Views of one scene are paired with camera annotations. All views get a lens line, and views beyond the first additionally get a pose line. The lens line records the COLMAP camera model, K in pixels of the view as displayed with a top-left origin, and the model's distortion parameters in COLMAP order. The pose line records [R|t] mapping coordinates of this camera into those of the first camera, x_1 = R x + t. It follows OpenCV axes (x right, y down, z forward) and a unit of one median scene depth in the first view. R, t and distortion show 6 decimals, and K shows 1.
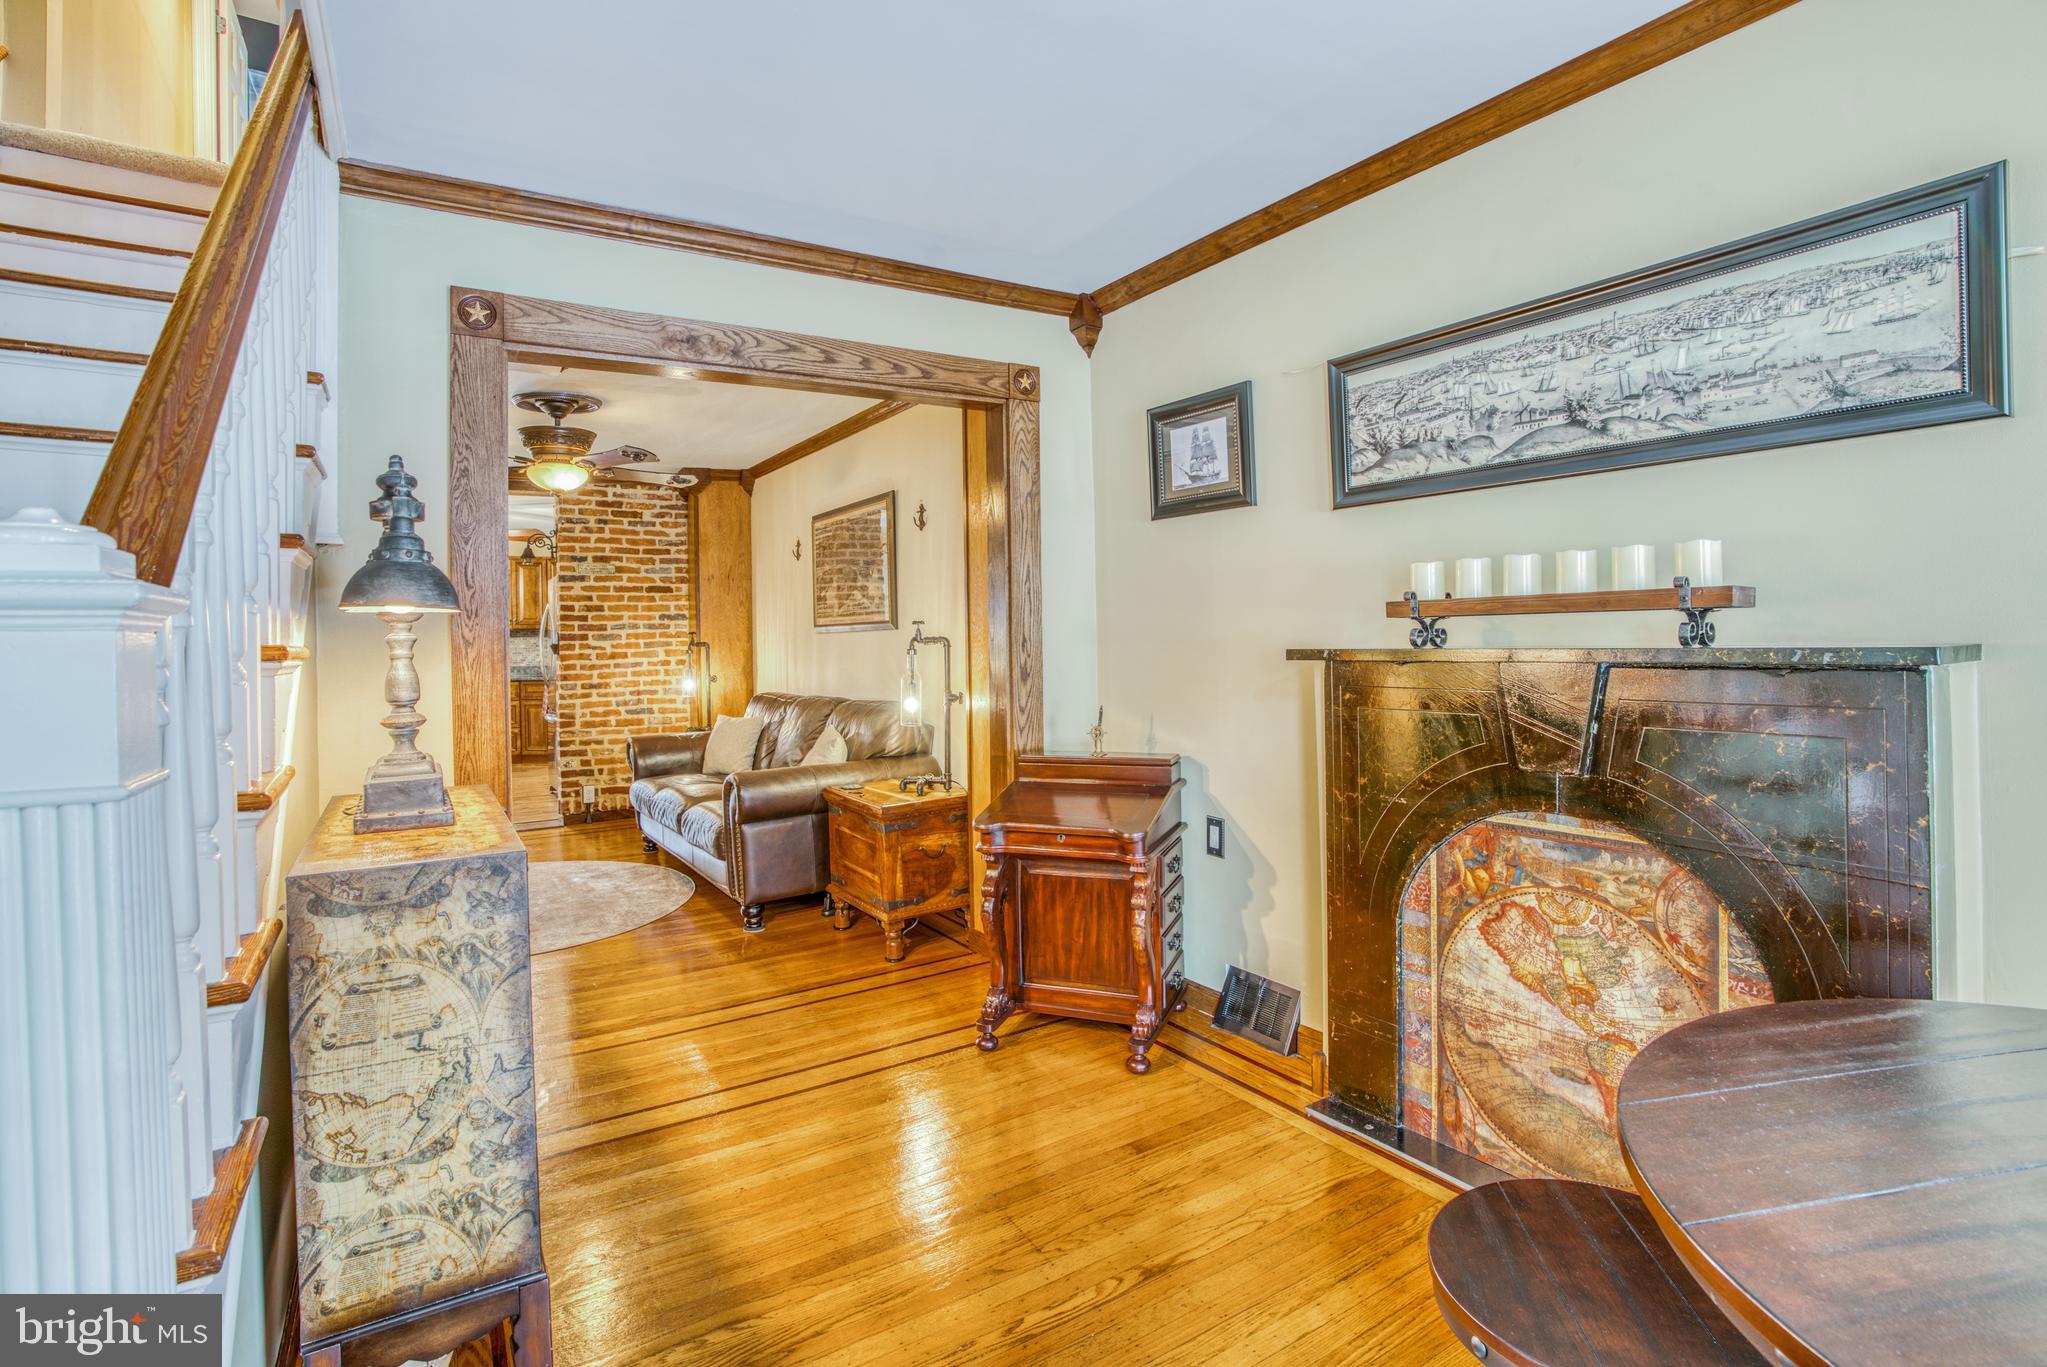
lens RADIAL K [[959.5, 0, 1015.0], [0, 959.5, 633.6], [0, 0, 1]] dist [-0.080426, 0.028909]
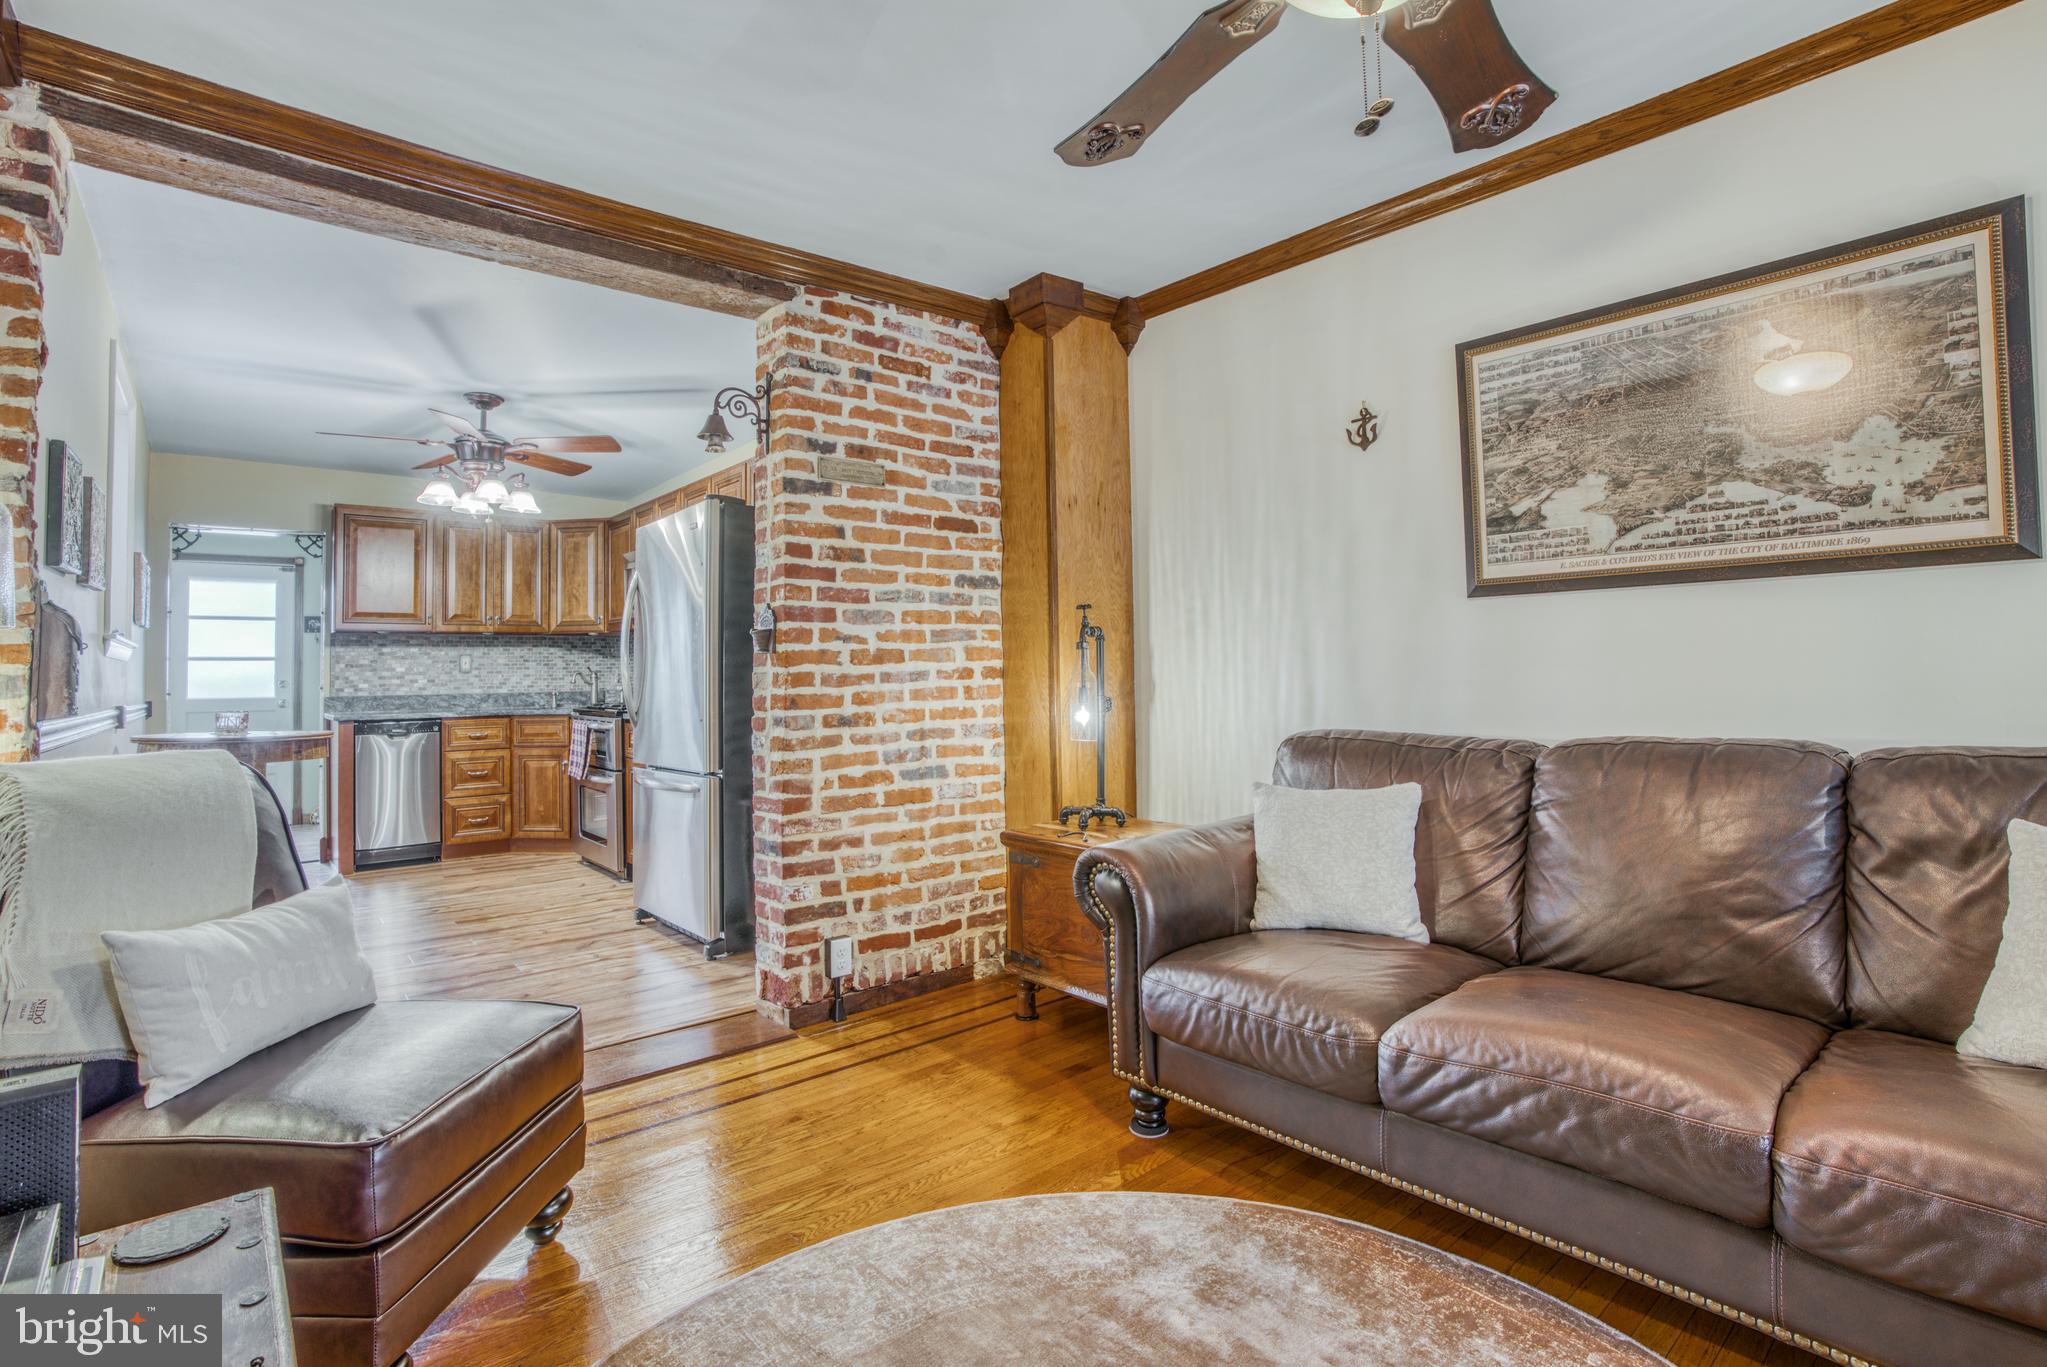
lens RADIAL K [[964.0, 0, 1017.7], [0, 964.0, 638.1], [0, 0, 1]] dist [-0.077557, 0.029968]
pose [[0.990531, 0.008183, 0.137044, -0.424687], [-0.003263, 0.999343, -0.036092, 0.031487], [-0.137249, 0.035303, 0.989907, 0.516252]]
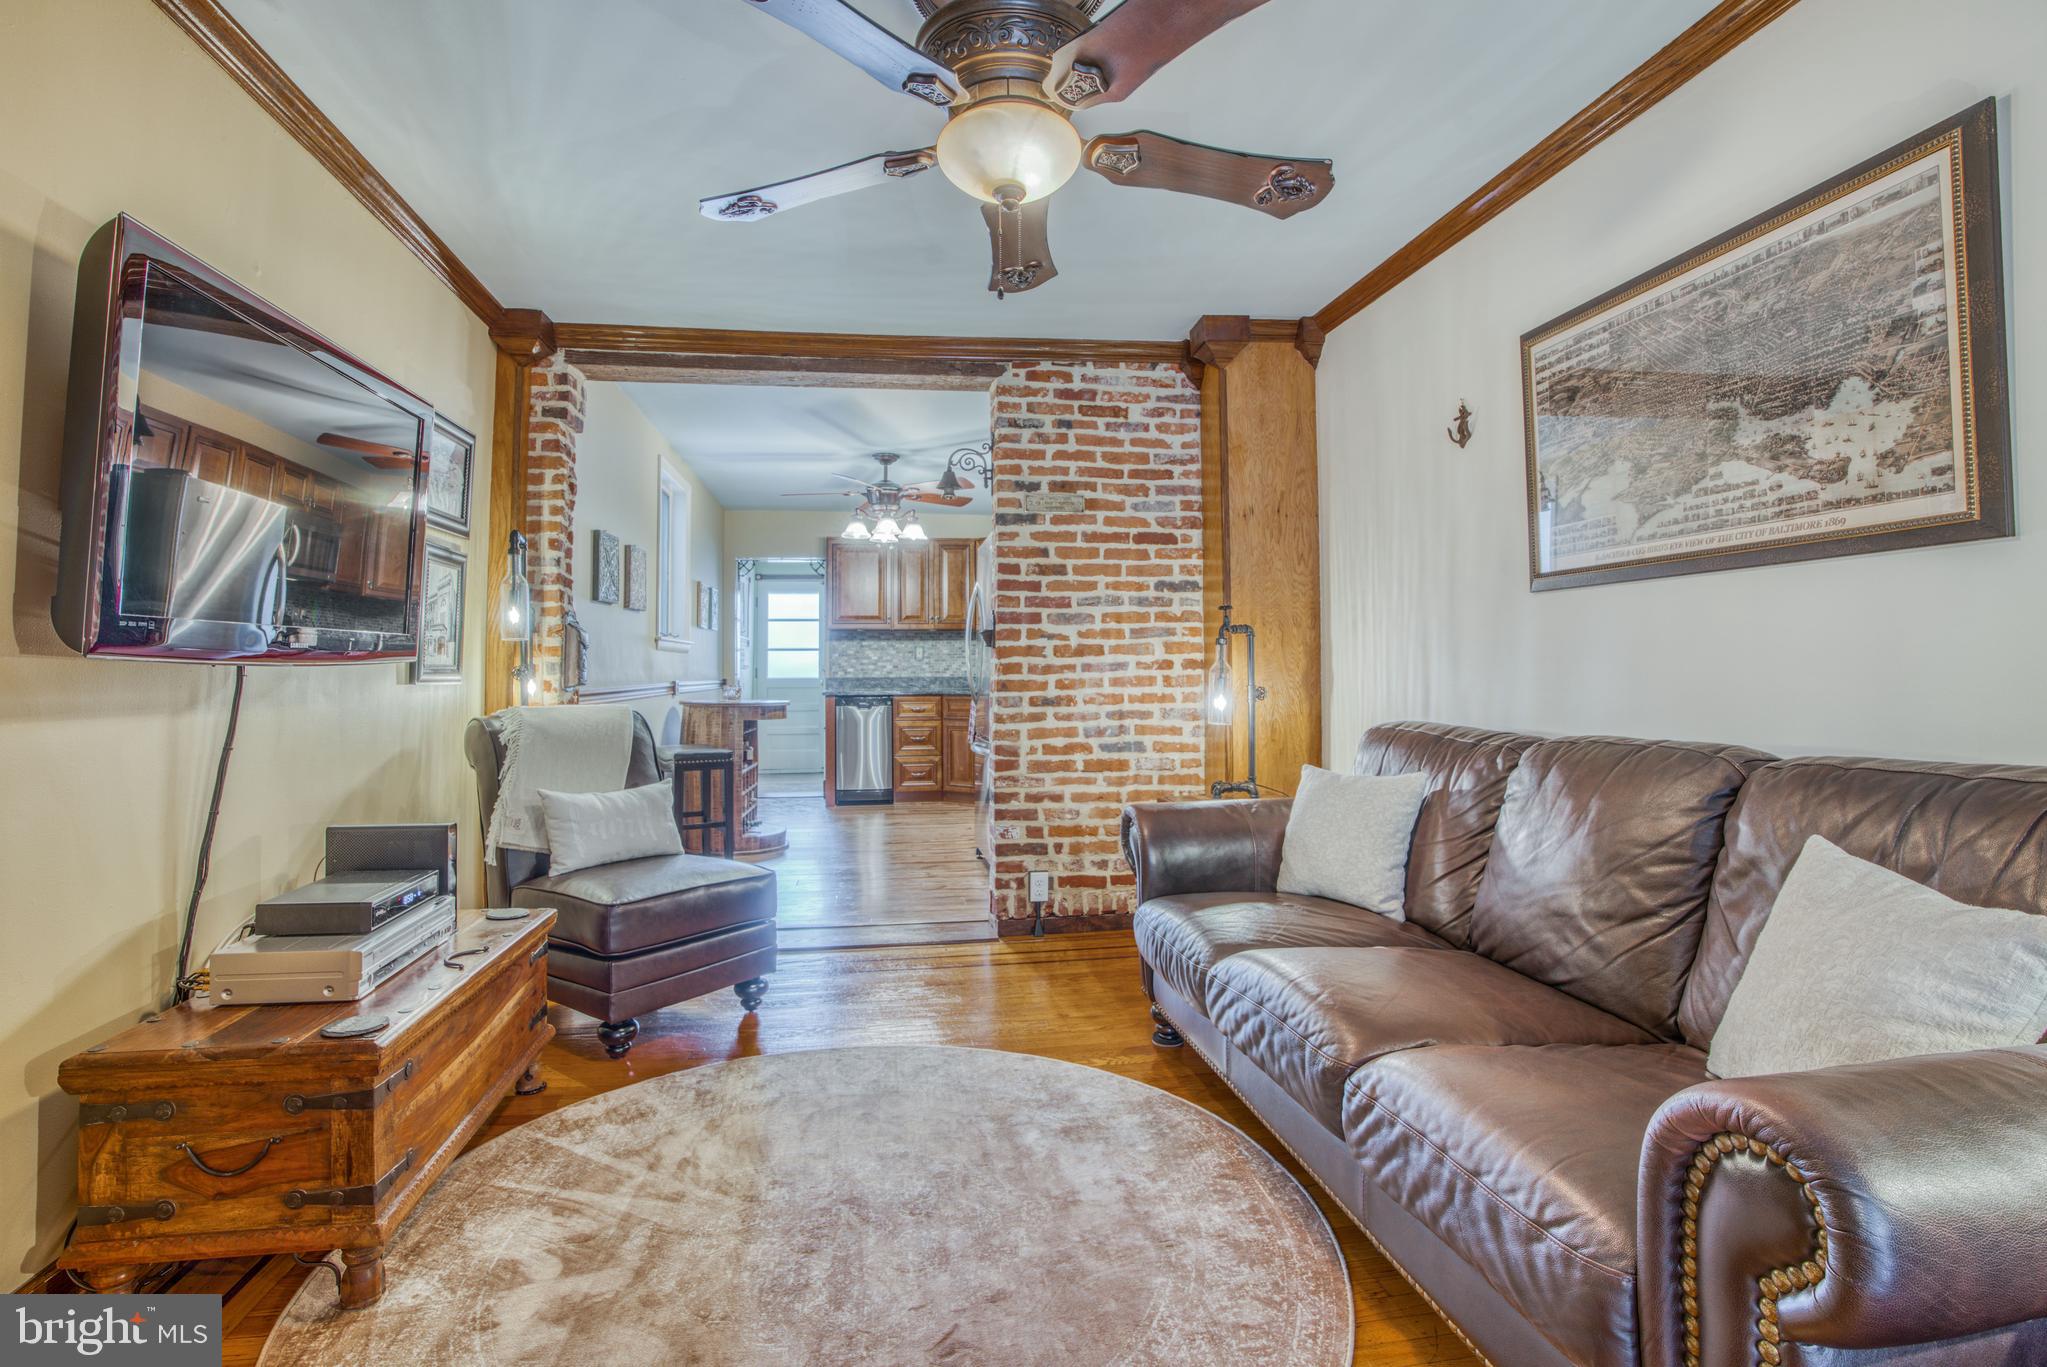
lens RADIAL K [[959.5, 0, 1015.0], [0, 959.5, 633.6], [0, 0, 1]] dist [-0.080426, 0.028909]
pose [[0.913688, -0.001883, -0.406412, -0.221673], [-0.009327, 0.999629, -0.025600, 0.028650], [0.406309, 0.027181, 0.913331, 0.443389]]
